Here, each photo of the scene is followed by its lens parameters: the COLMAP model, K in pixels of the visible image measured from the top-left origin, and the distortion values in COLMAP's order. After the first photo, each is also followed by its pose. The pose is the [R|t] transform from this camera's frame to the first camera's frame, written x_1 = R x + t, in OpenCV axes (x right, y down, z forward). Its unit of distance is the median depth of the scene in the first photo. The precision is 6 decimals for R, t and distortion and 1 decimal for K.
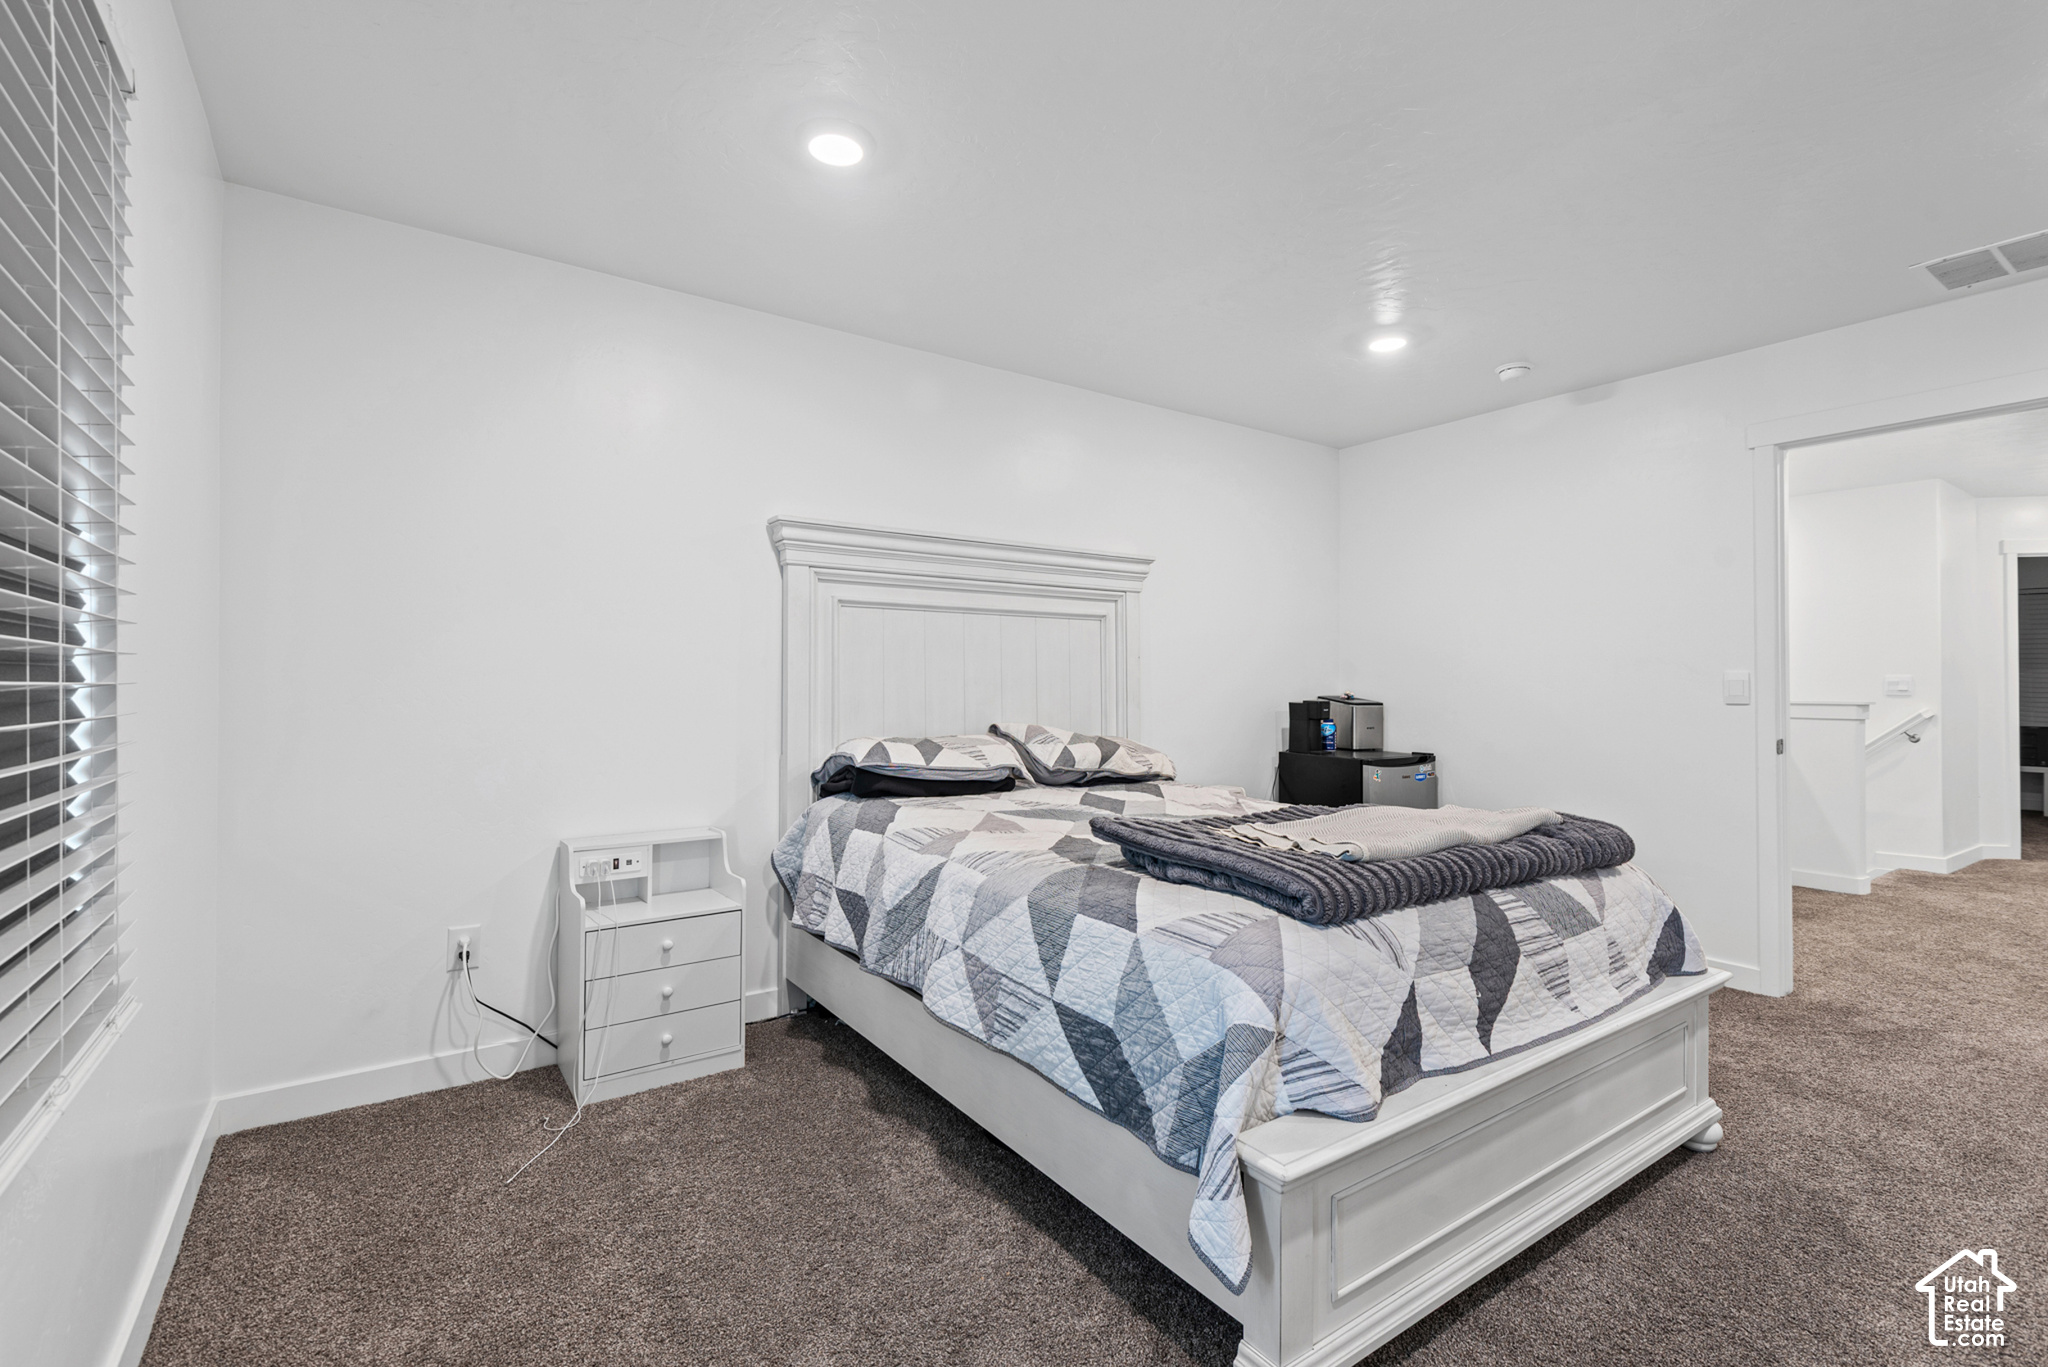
lens RADIAL K [[923.8, 0, 1024.0], [0, 923.8, 680.2], [0, 0, 1]] dist [-0.000015, -0.000019]
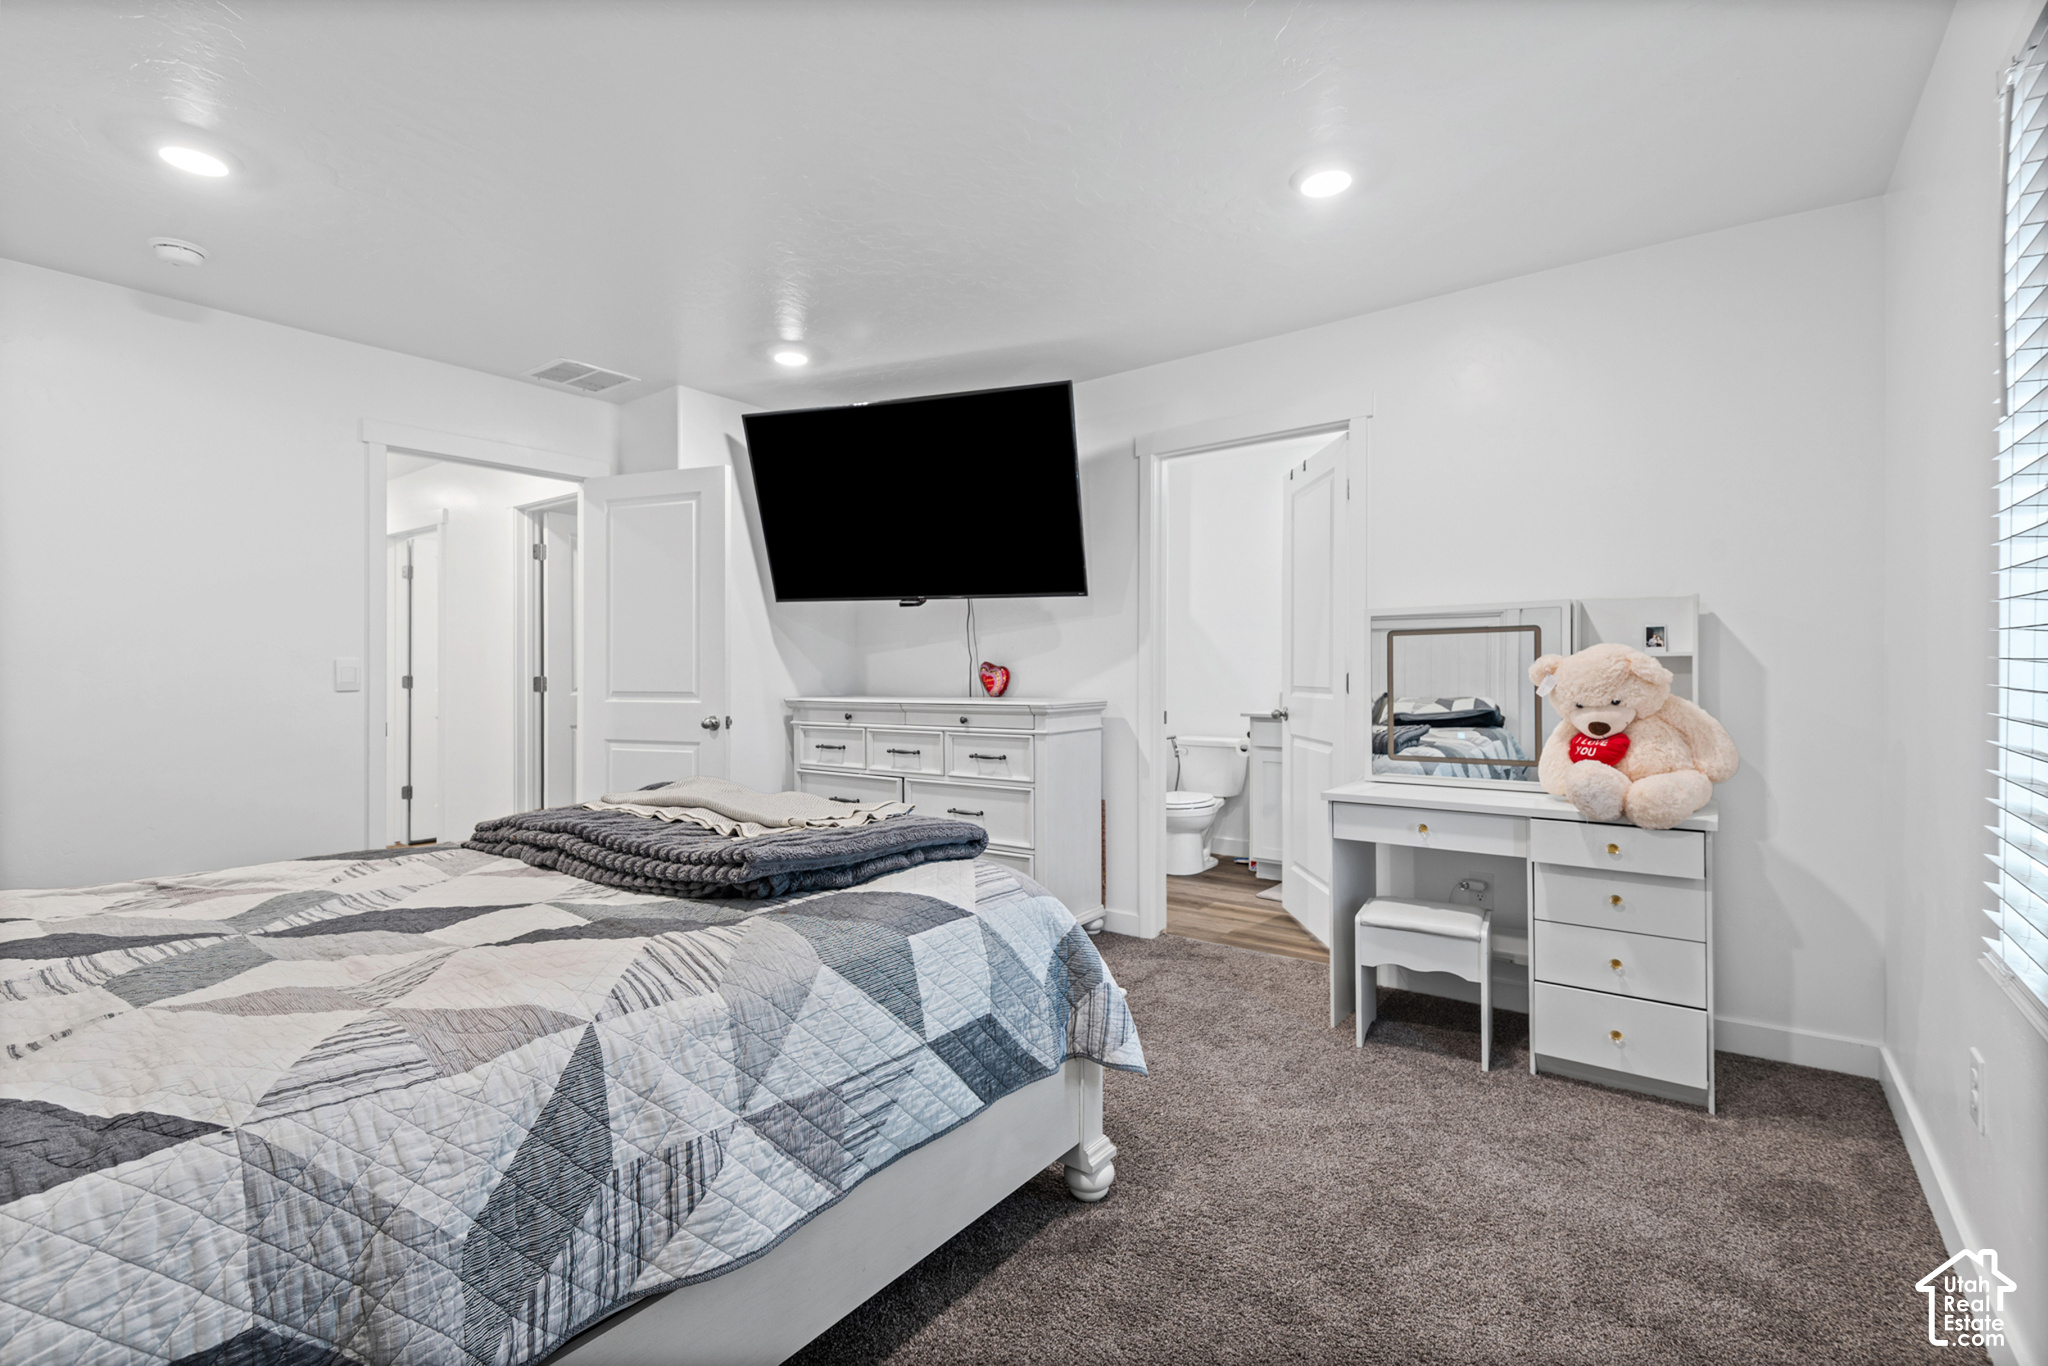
lens RADIAL K [[923.8, 0, 1023.8], [0, 923.8, 674.3], [0, 0, 1]] dist [-0.000015, -0.000019]
pose [[-0.326051, -0.006318, 0.945331, -0.783063], [0.000018, 0.999978, 0.006689, 0.003720], [-0.945352, 0.002198, -0.326044, 1.176616]]
